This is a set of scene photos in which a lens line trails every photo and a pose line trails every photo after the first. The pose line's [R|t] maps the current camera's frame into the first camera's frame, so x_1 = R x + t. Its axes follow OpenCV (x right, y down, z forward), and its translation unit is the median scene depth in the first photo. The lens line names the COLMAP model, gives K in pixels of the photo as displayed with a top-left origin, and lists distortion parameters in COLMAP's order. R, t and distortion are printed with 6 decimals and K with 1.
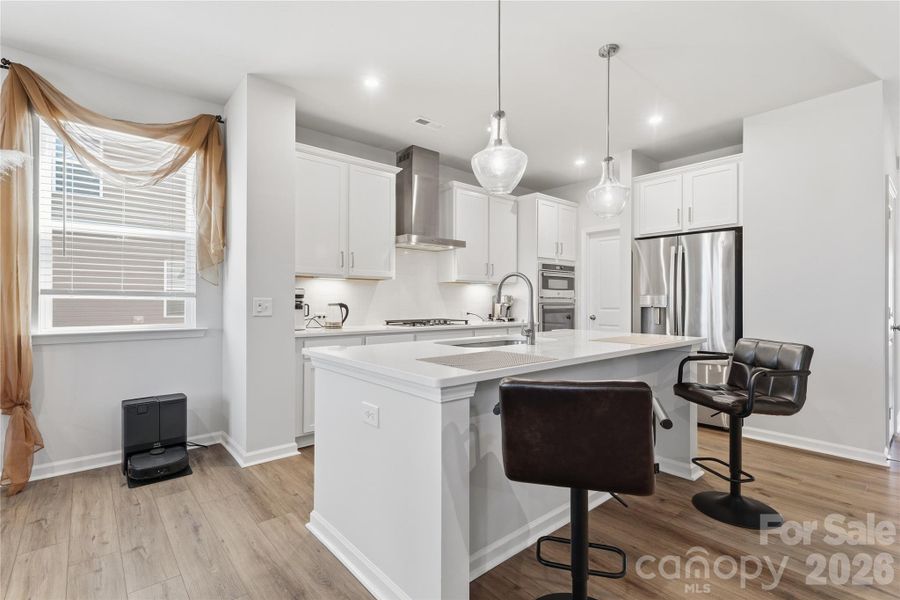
lens RADIAL K [[427.0, 0, 451.8], [0, 427.0, 298.1], [0, 0, 1]] dist [0.010317, 0.000073]
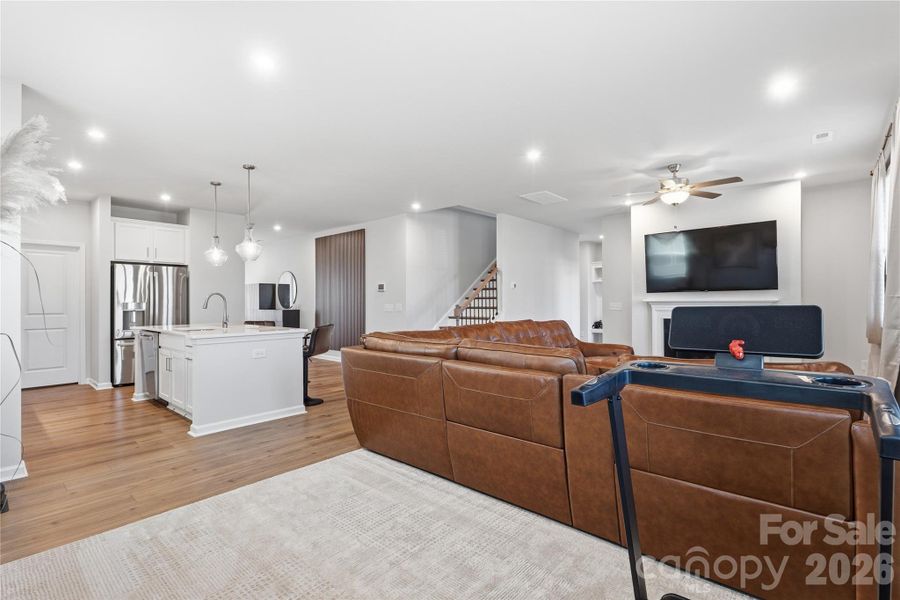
lens RADIAL K [[417.2, 0, 451.0], [0, 417.2, 298.2], [0, 0, 1]] dist [0.003453, 0.000017]
pose [[-0.129475, 0.007069, 0.991557, -1.191049], [0.001452, 0.999975, -0.006939, -0.012390], [-0.991582, 0.000541, -0.129483, 0.100247]]
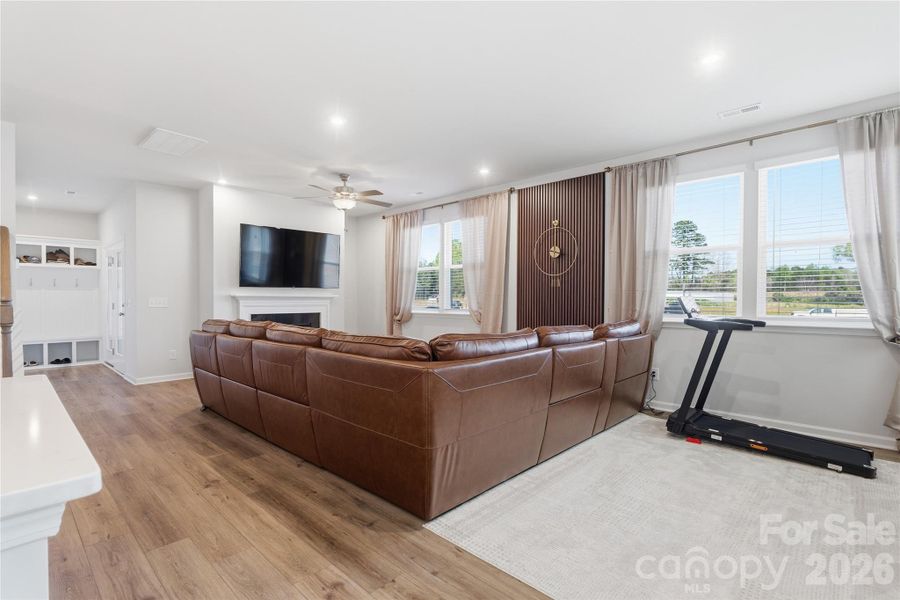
lens RADIAL K [[424.1, 0, 447.9], [0, 424.1, 304.3], [0, 0, 1]] dist [0.002288, 0.000171]
pose [[-0.995532, -0.002451, -0.094393, -0.291475], [-0.003279, 0.999957, 0.008621, 0.003993], [0.094368, 0.008892, -0.995498, 0.710802]]
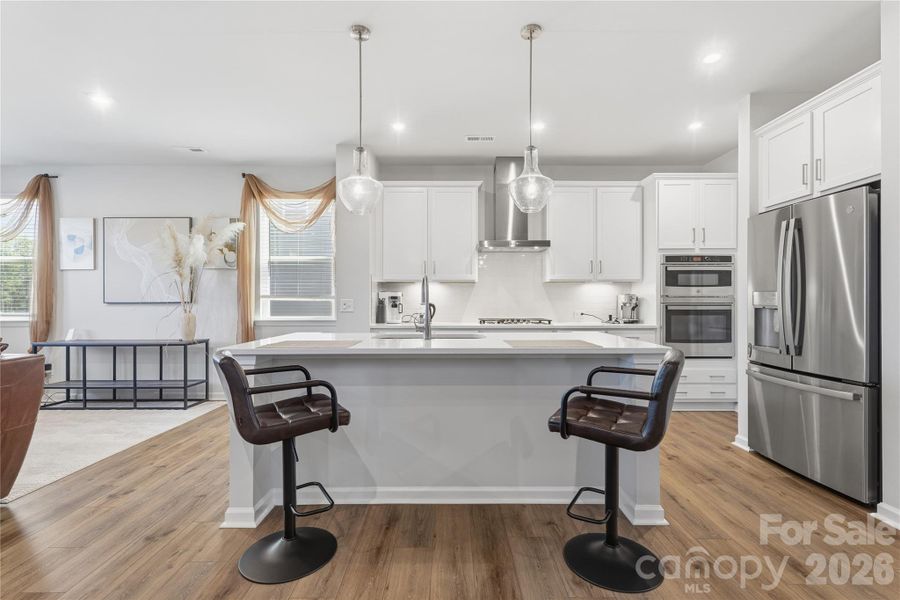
lens RADIAL K [[421.0, 0, 450.0], [0, 421.0, 300.0], [0, 0, 1]] dist [0.002921, 0.000225]
pose [[0.756117, -0.005305, -0.654415, 0.568719], [0.006634, 0.999978, -0.000441, 0.004590], [0.654403, -0.004008, 0.756135, 0.129164]]
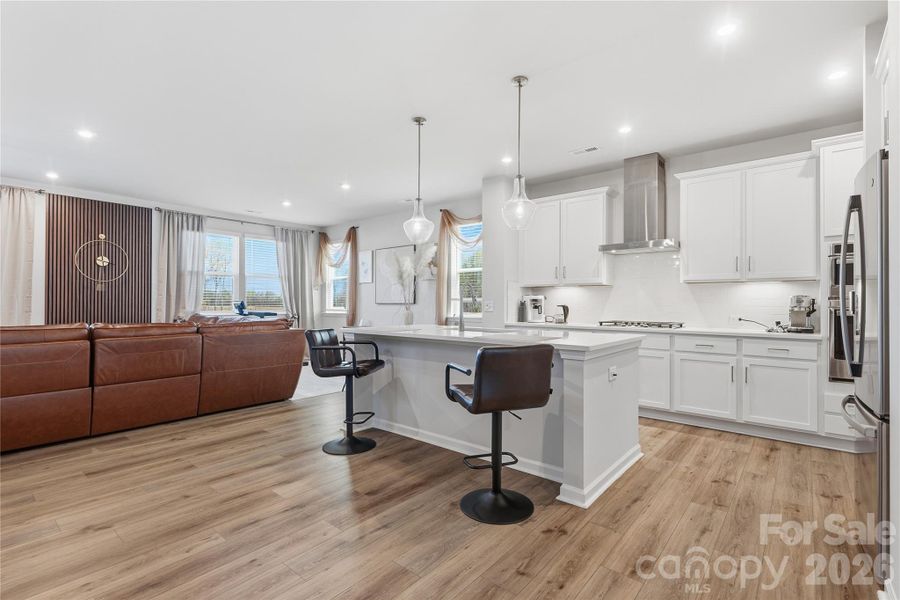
lens RADIAL K [[421.0, 0, 450.0], [0, 421.0, 300.0], [0, 0, 1]] dist [0.002921, 0.000225]
pose [[0.152737, -0.010004, -0.988216, 0.981147], [0.000366, 0.999949, -0.010066, 0.009516], [0.988267, 0.001176, 0.152733, 0.444174]]
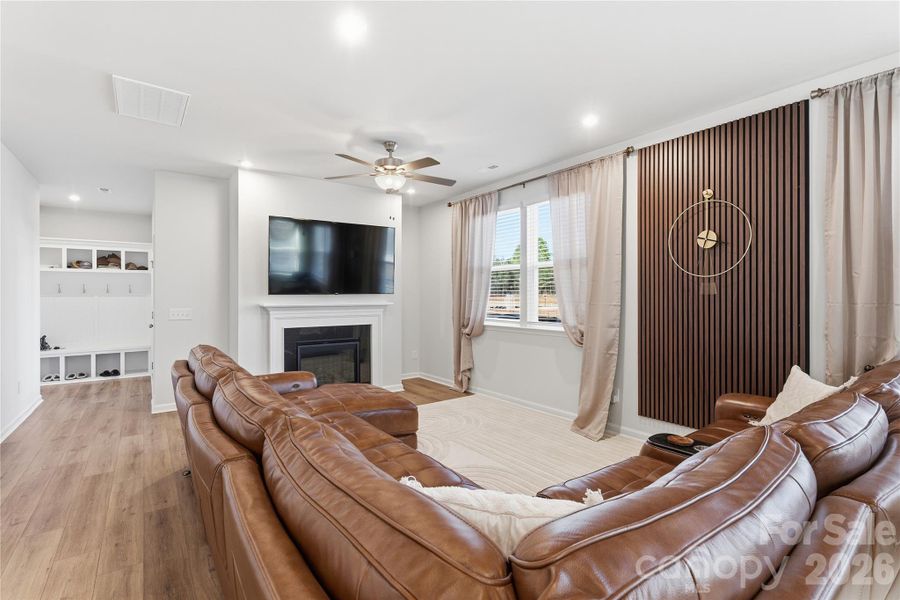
lens RADIAL K [[417.2, 0, 451.0], [0, 417.2, 298.2], [0, 0, 1]] dist [0.003453, 0.000017]
pose [[-0.996602, 0.000466, 0.082371, -0.312447], [0.000709, 0.999995, 0.002920, -0.035720], [-0.082369, 0.002969, -0.996597, 0.285634]]
